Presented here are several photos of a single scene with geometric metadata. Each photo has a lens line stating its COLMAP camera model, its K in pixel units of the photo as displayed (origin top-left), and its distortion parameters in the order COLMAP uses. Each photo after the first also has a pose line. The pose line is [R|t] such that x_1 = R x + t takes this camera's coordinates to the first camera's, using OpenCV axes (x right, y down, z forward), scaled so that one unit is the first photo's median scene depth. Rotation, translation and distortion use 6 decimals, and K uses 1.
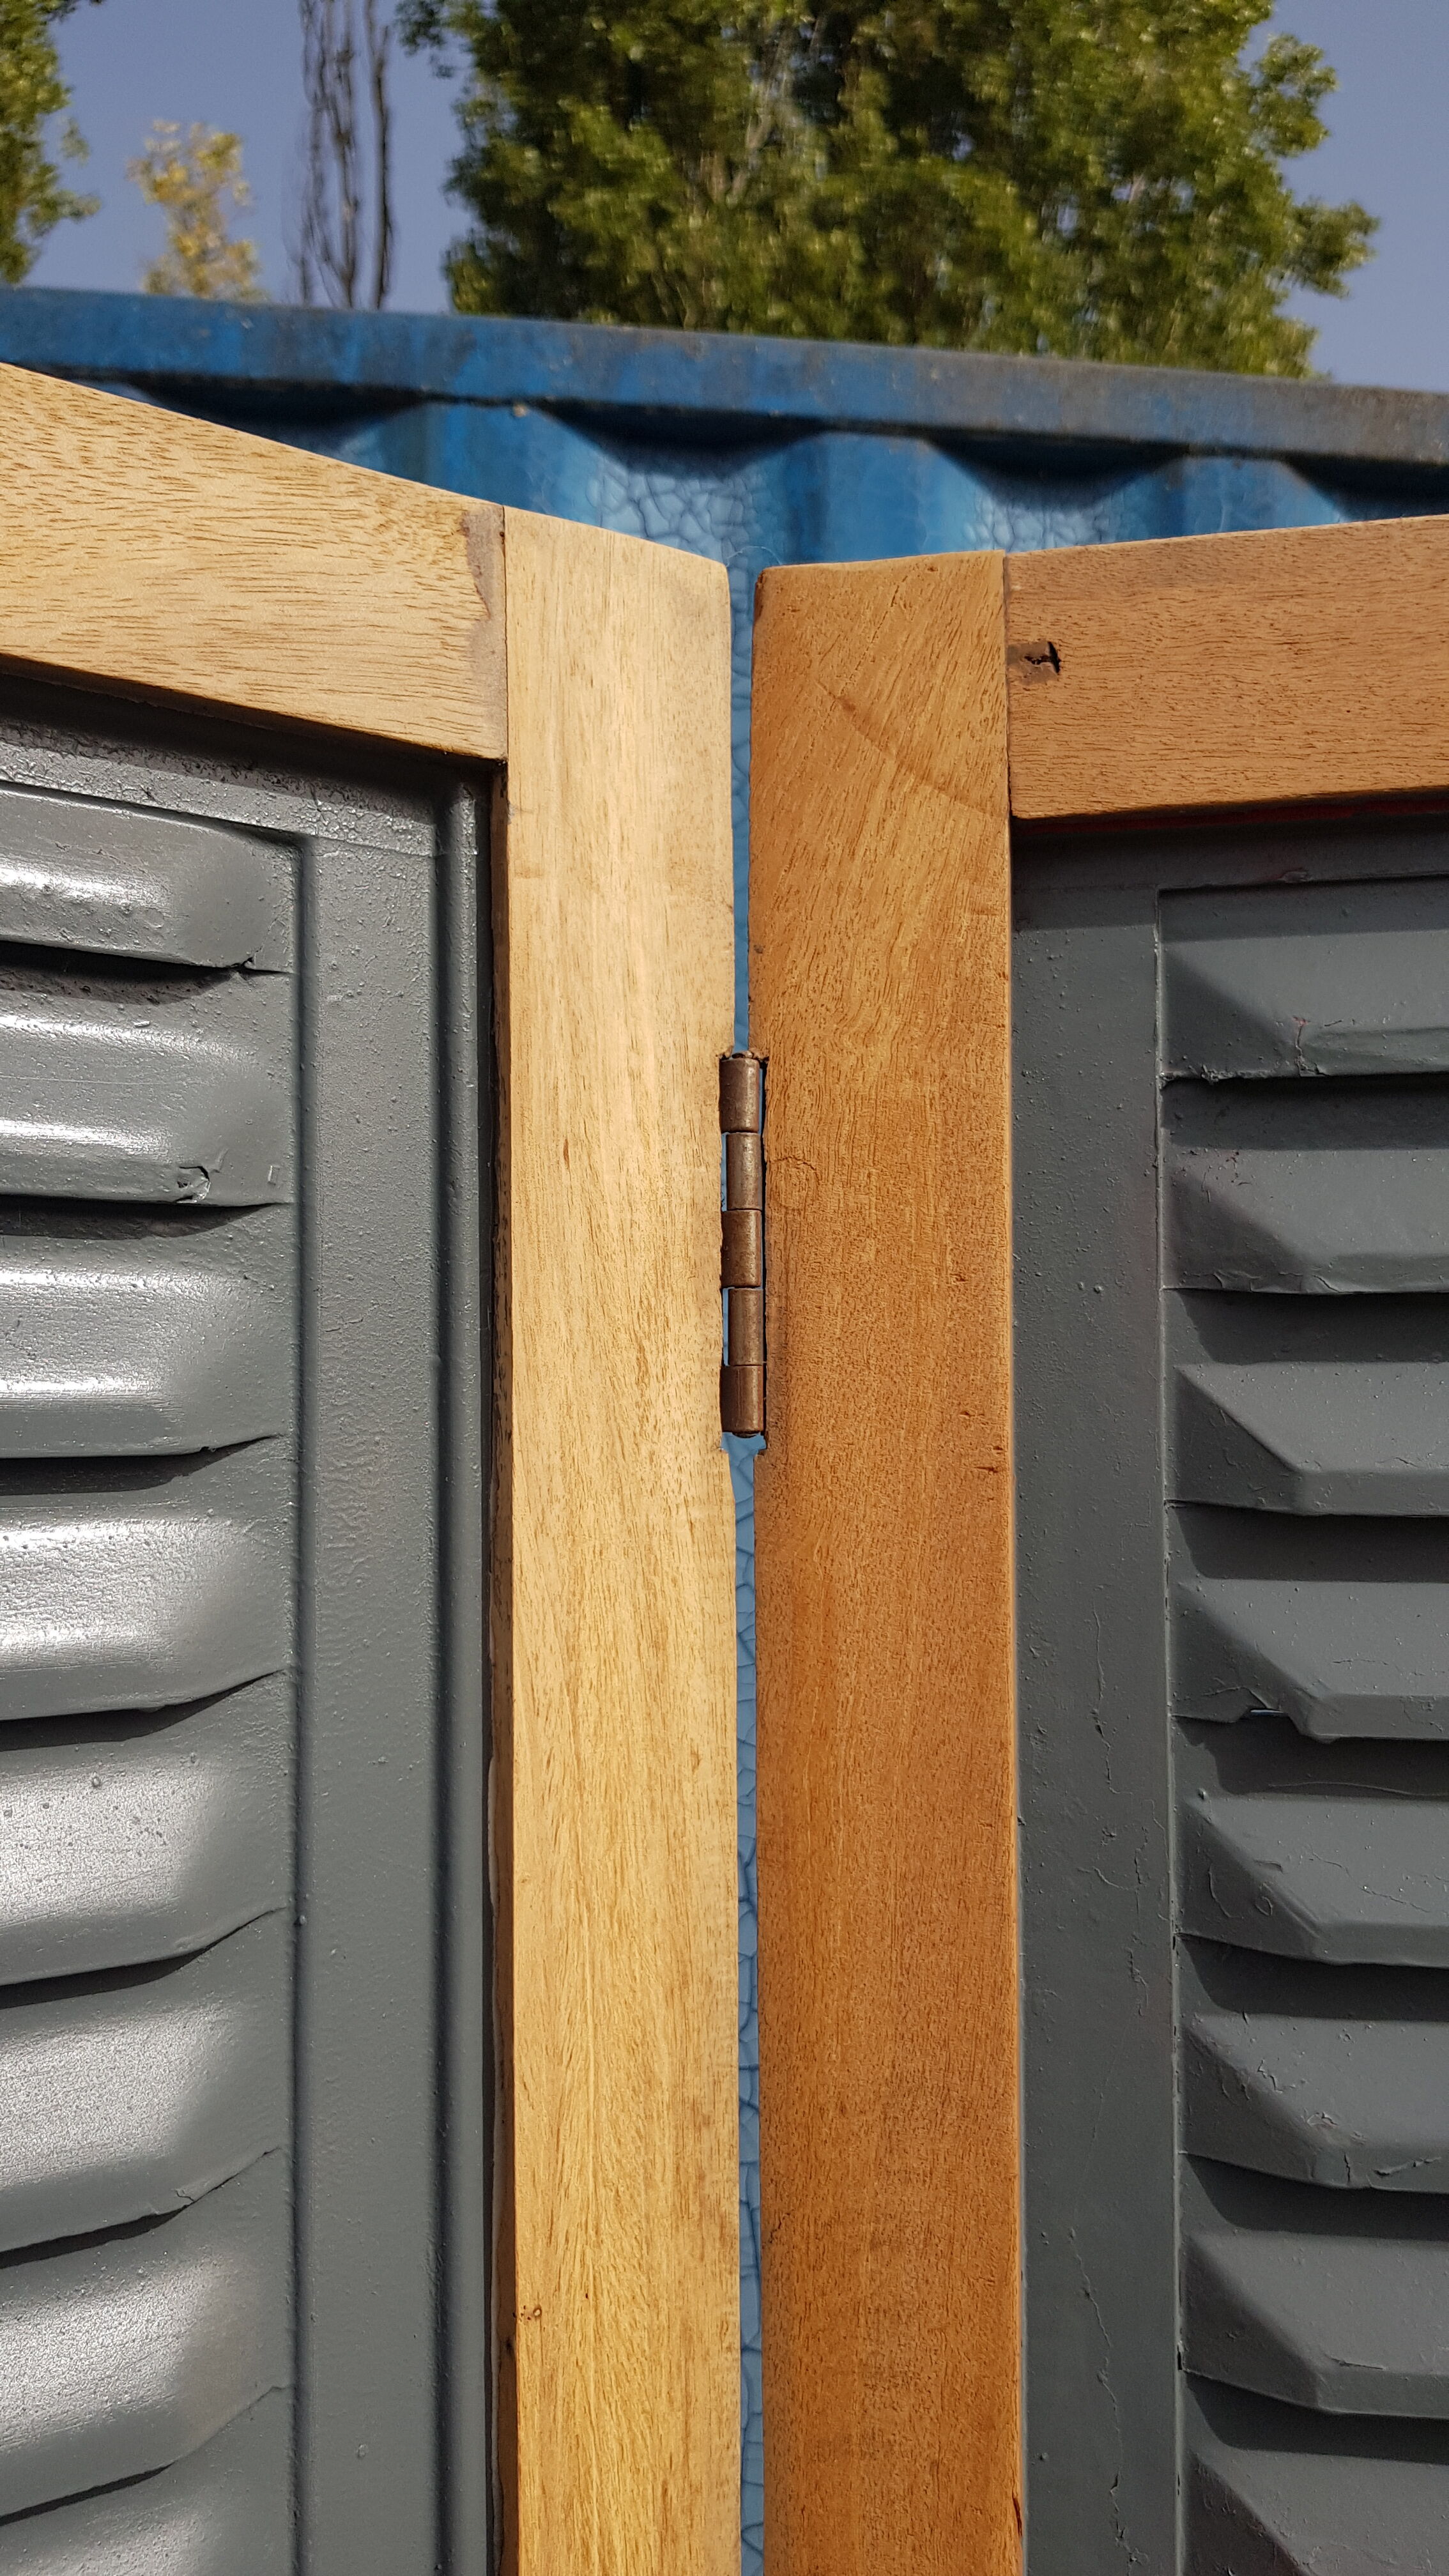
lens RADIAL K [[2016.9, 0, 752.1], [0, 2016.9, 1331.4], [0, 0, 1]] dist [0.039661, -0.087399]
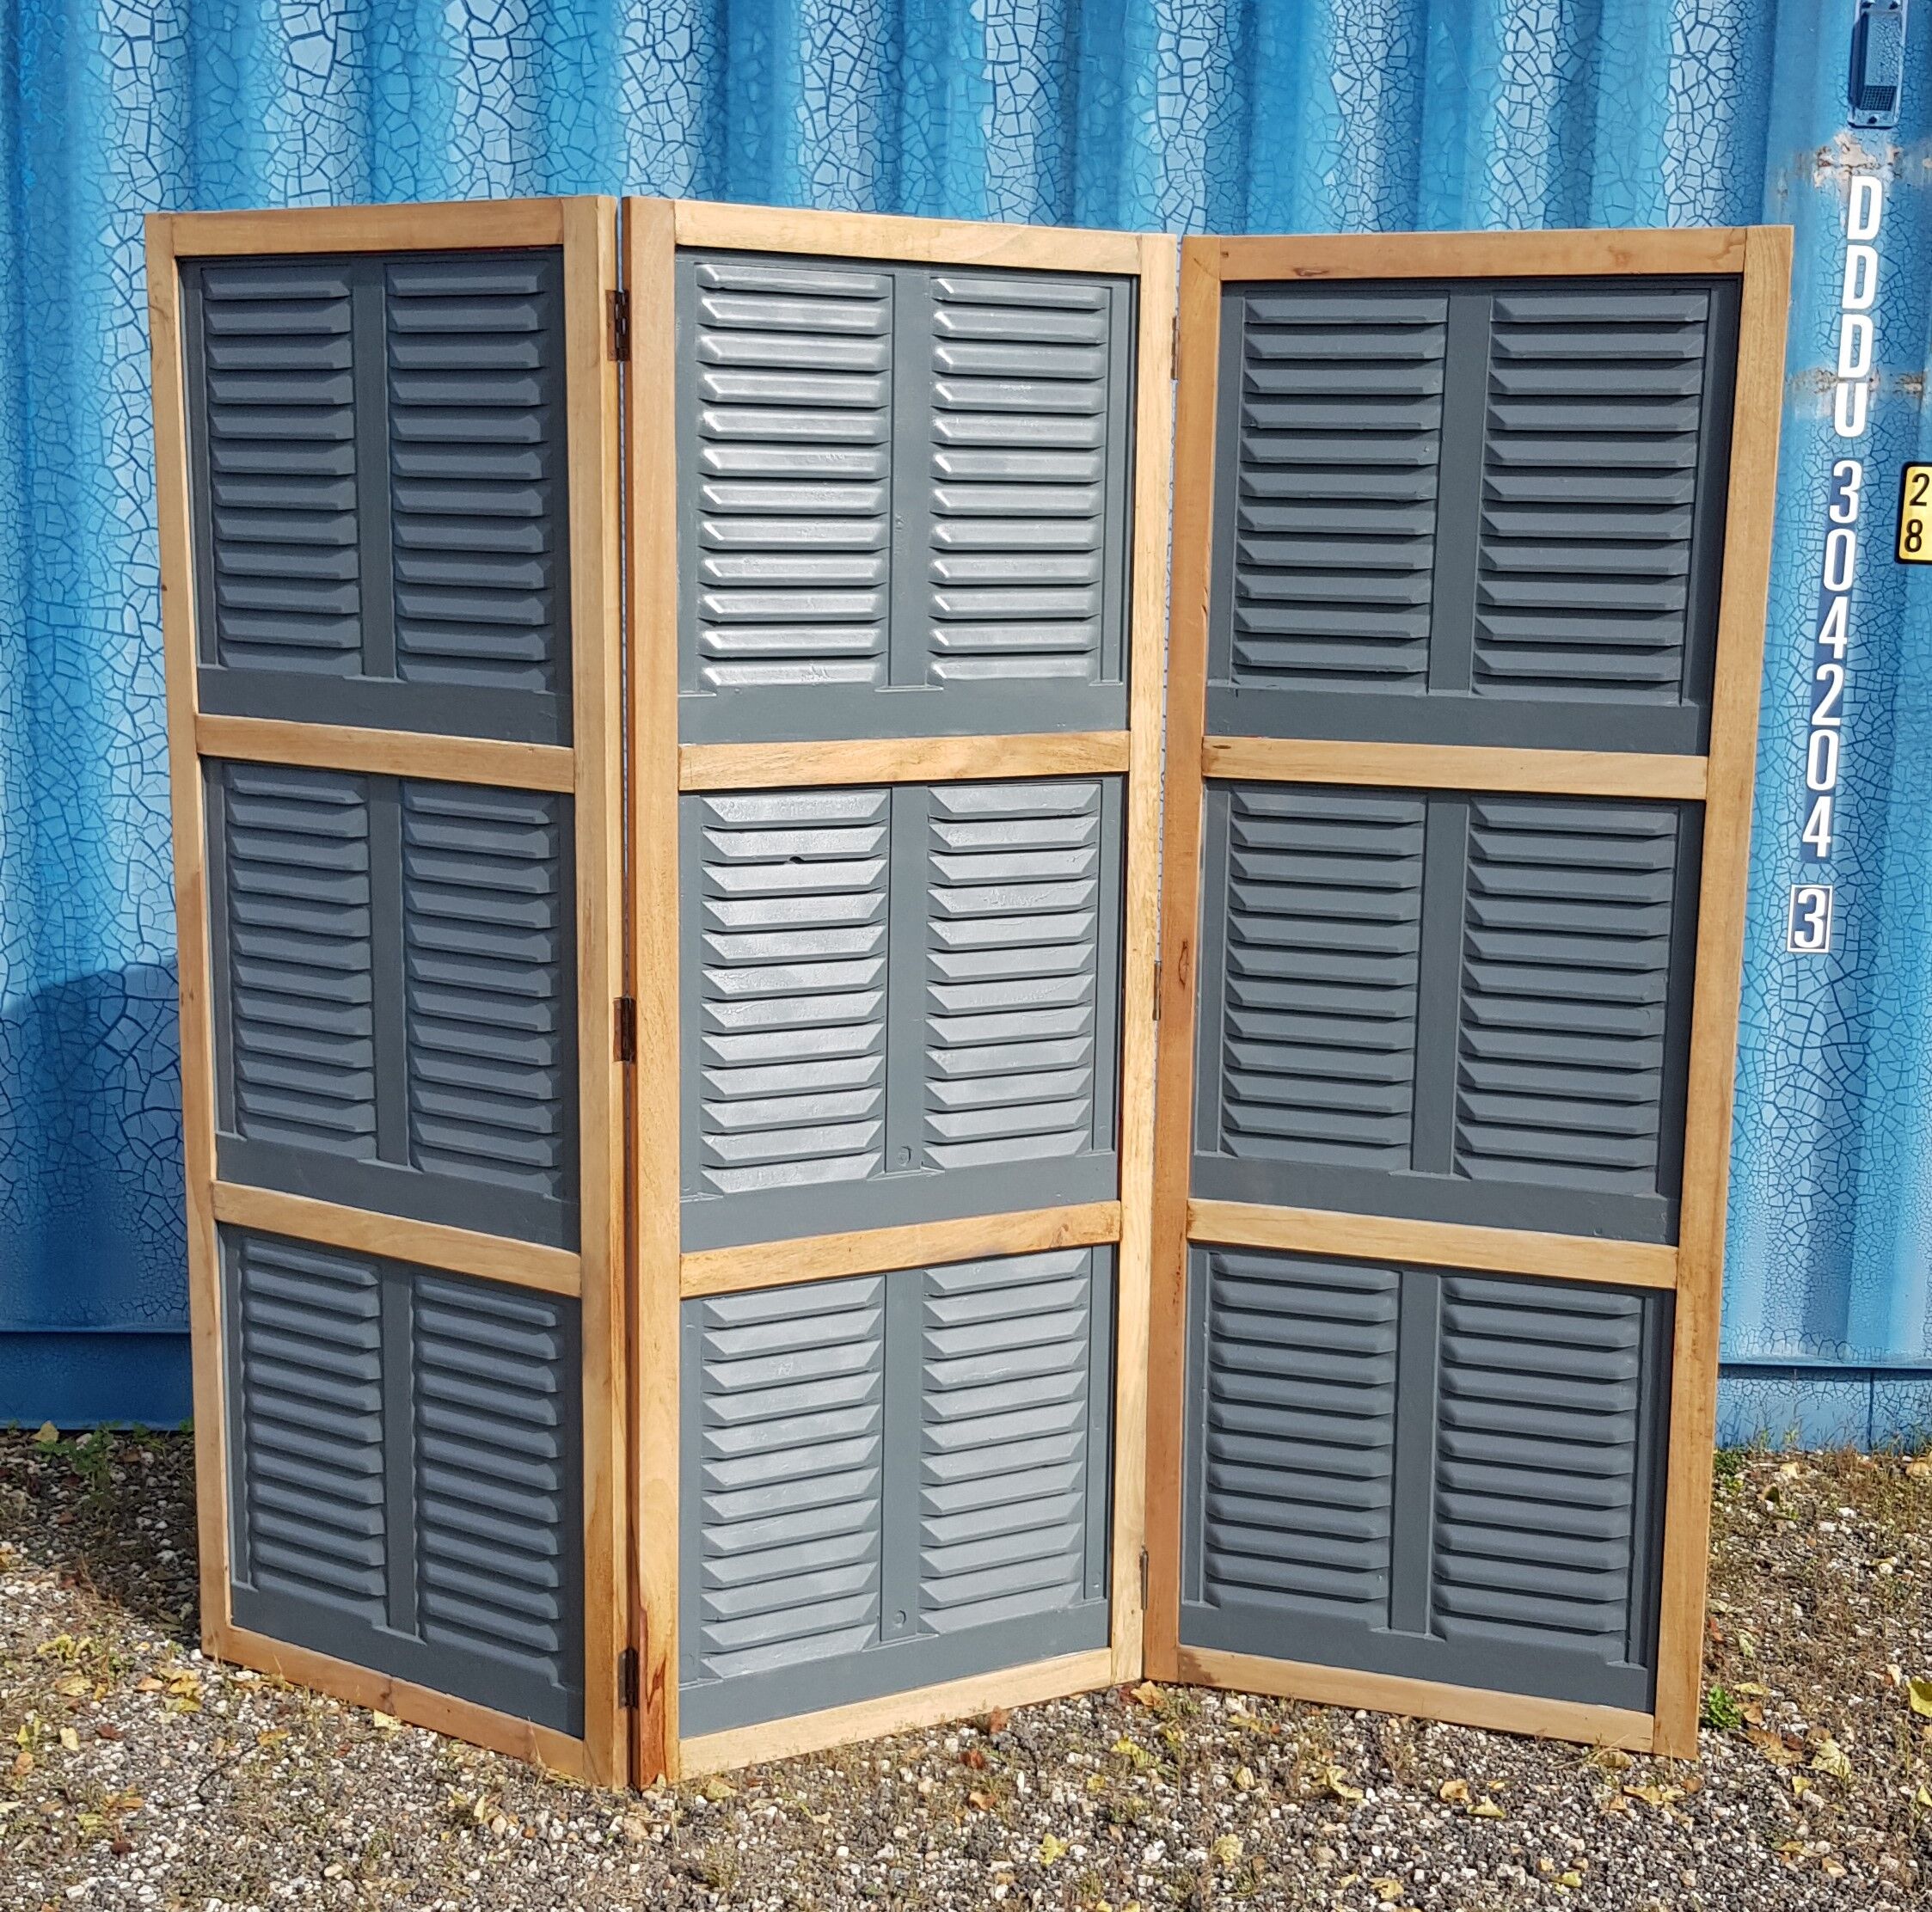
lens RADIAL K [[2691.5, 0, 969.9], [0, 2691.5, 902.7], [0, 0, 1]] dist [0.038788, 0.000000]
pose [[0.991266, 0.045634, -0.123733, 0.480668], [-0.020141, 0.979603, 0.199933, -0.014278], [0.130333, -0.195695, 0.971966, -7.619612]]
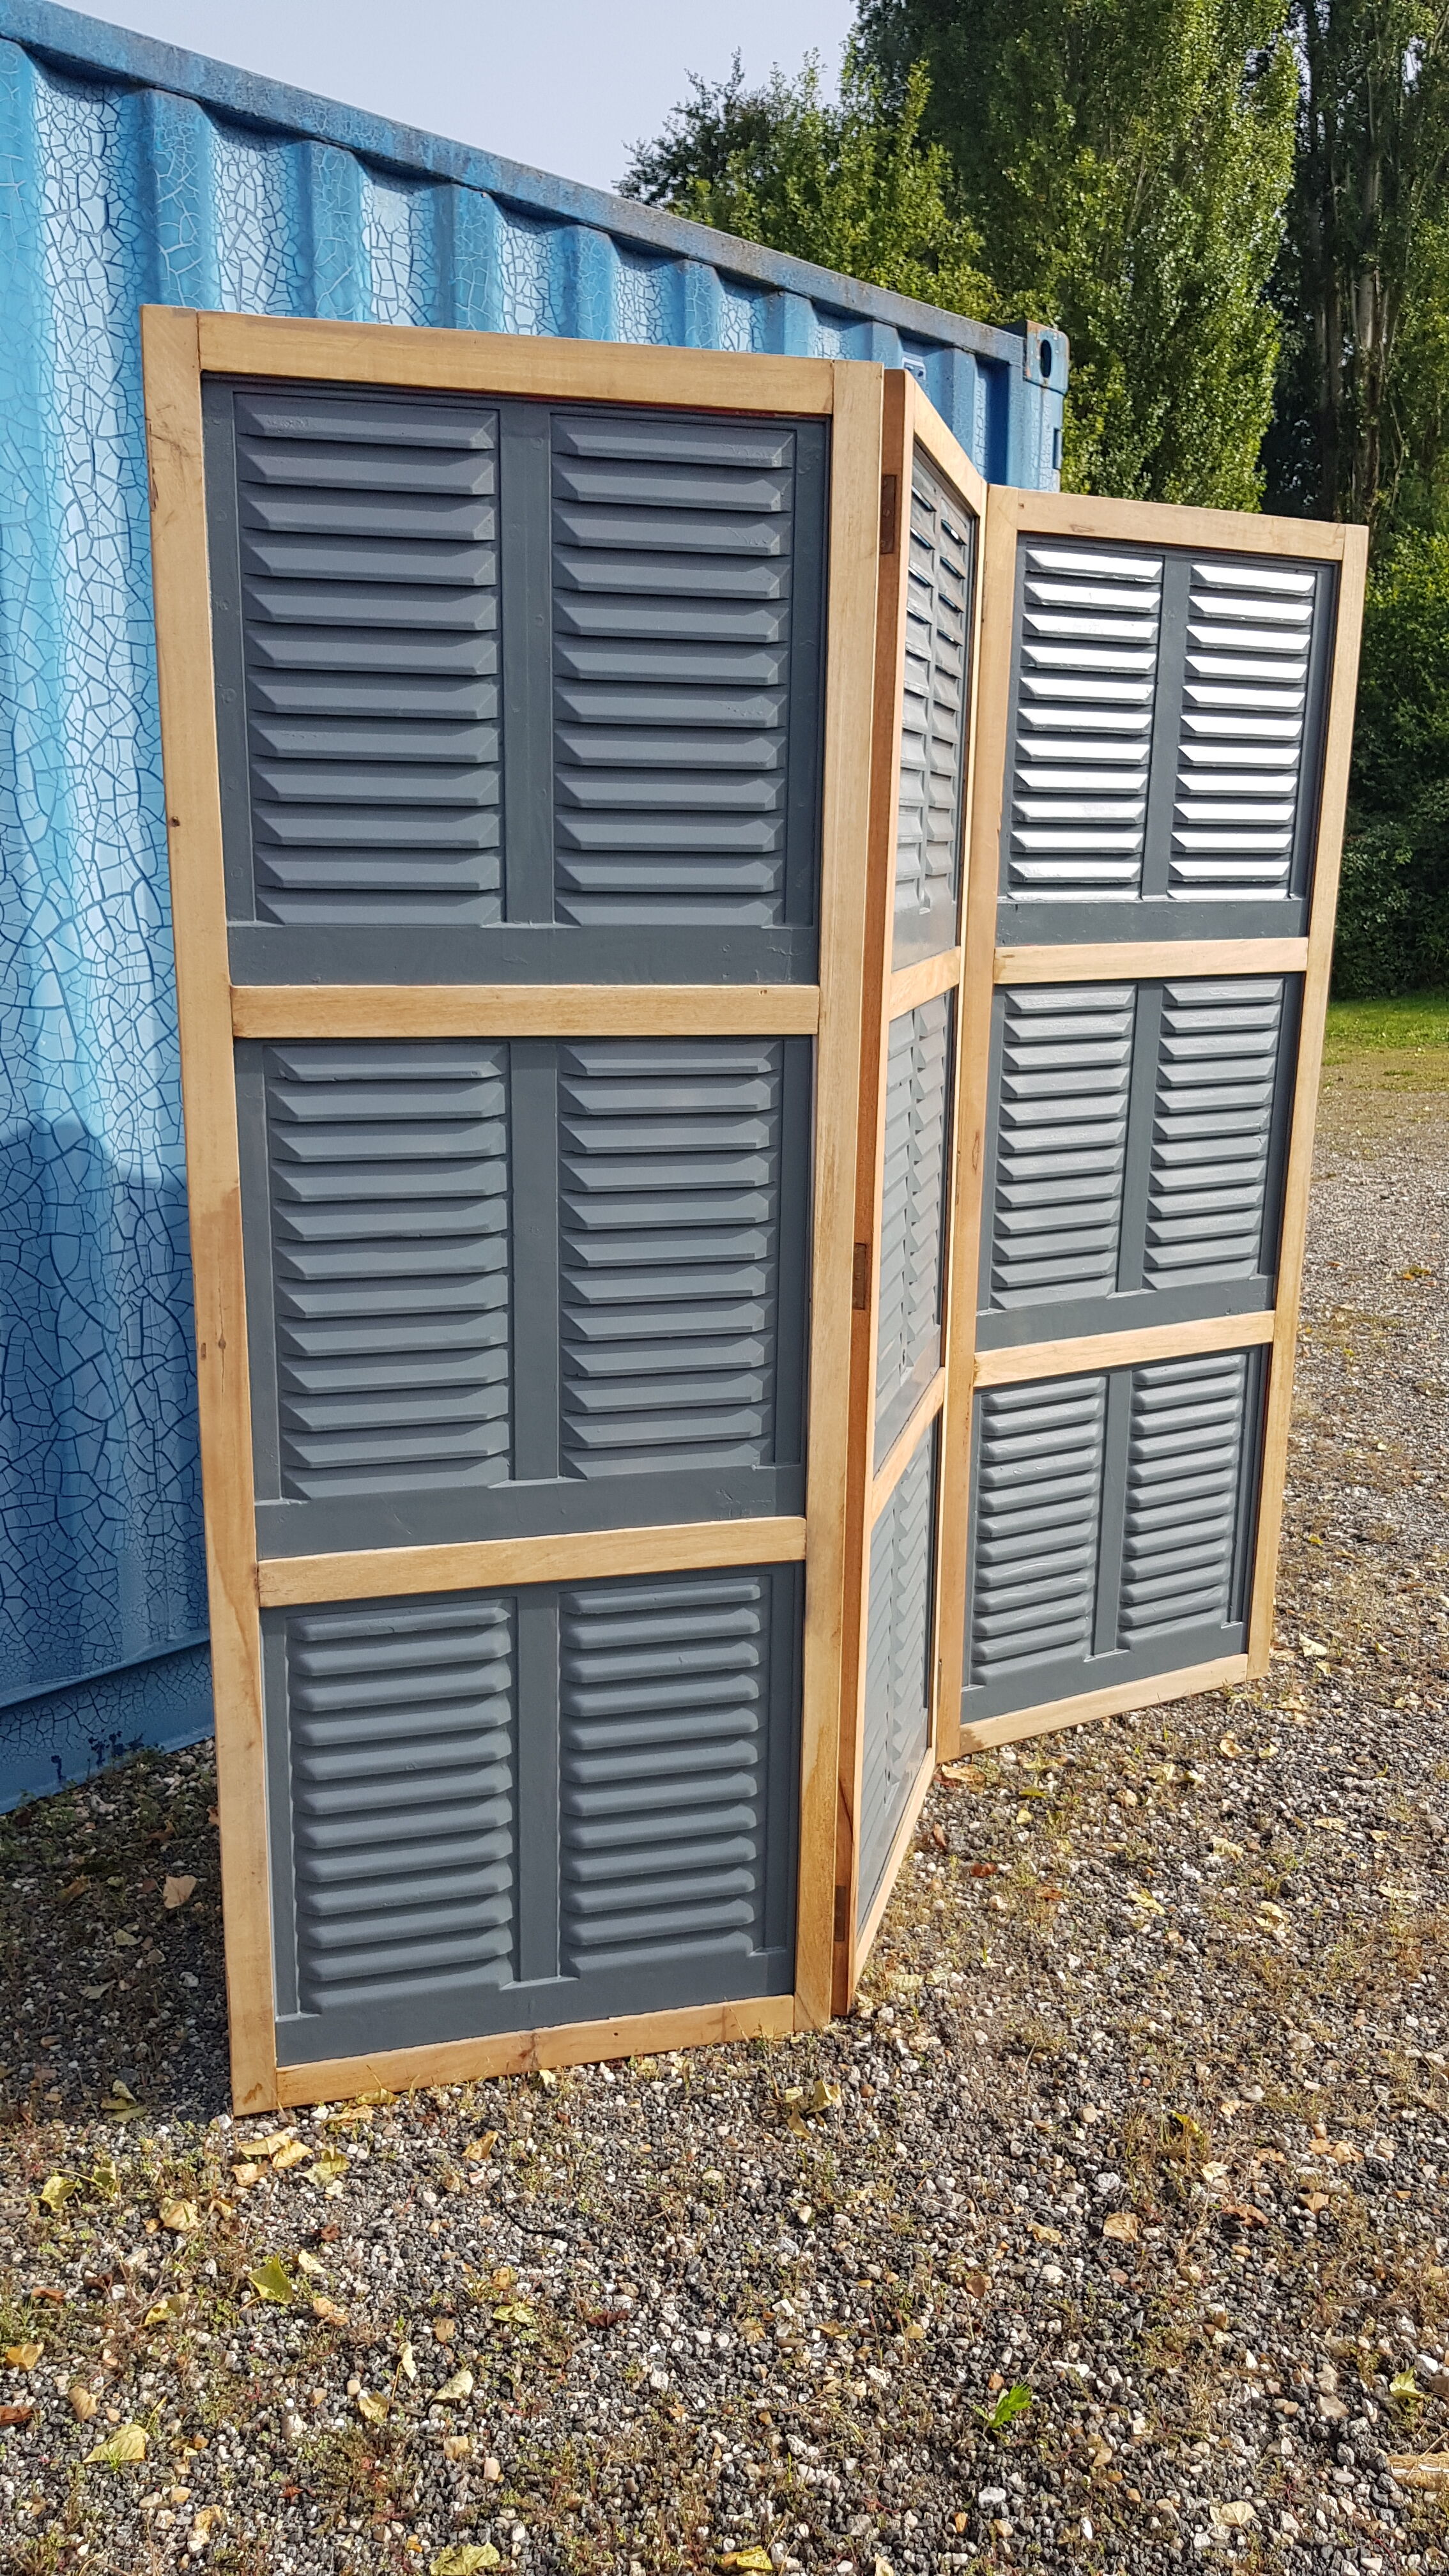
lens RADIAL K [[2016.9, 0, 689.7], [0, 2016.9, 1311.8], [0, 0, 1]] dist [0.039661, -0.087399]
pose [[0.773155, -0.130962, 0.620549, -5.456451], [-0.045010, 0.964650, 0.259661, 0.591129], [-0.632618, -0.228689, 0.739929, -4.093929]]
